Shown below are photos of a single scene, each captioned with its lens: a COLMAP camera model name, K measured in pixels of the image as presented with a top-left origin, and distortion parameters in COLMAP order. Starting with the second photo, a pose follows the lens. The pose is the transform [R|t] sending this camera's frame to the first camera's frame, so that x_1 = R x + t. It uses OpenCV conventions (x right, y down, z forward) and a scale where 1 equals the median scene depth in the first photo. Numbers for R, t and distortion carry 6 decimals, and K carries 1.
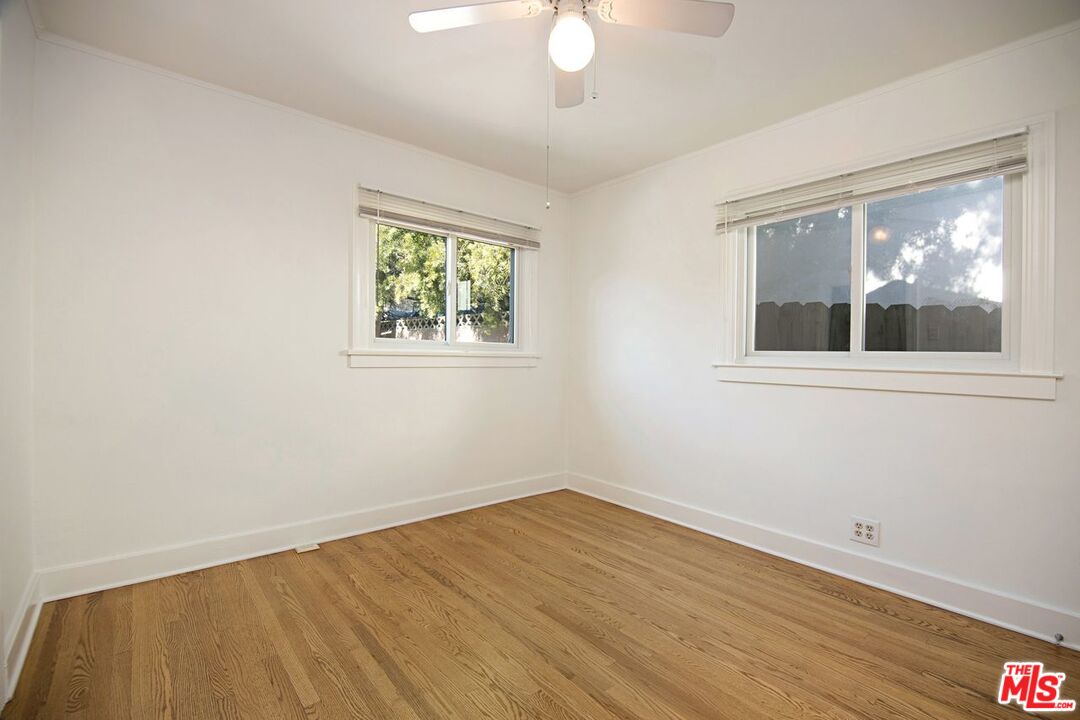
lens RADIAL K [[487.8, 0, 535.8], [0, 487.8, 361.0], [0, 0, 1]] dist [-0.005442, -0.003569]
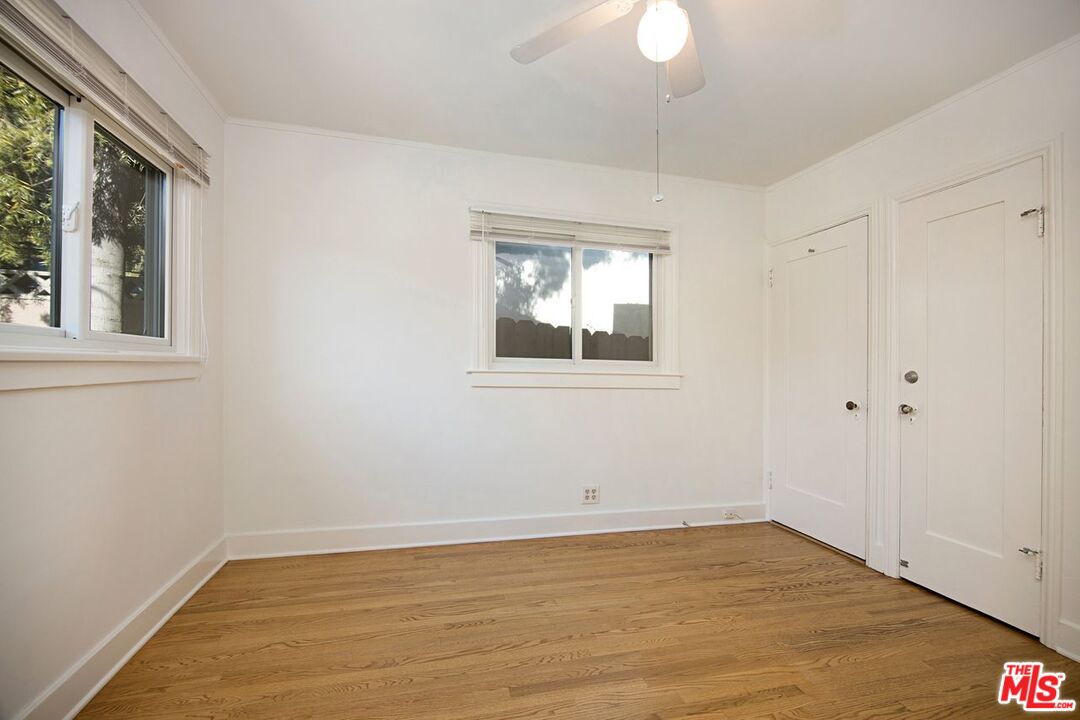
lens RADIAL K [[487.8, 0, 536.0], [0, 487.8, 358.1], [0, 0, 1]] dist [-0.005442, -0.003569]
pose [[0.422847, 0.003439, 0.906195, -0.511515], [-0.001777, 0.999994, -0.002966, -0.016884], [-0.906200, -0.000356, 0.422850, 0.487446]]
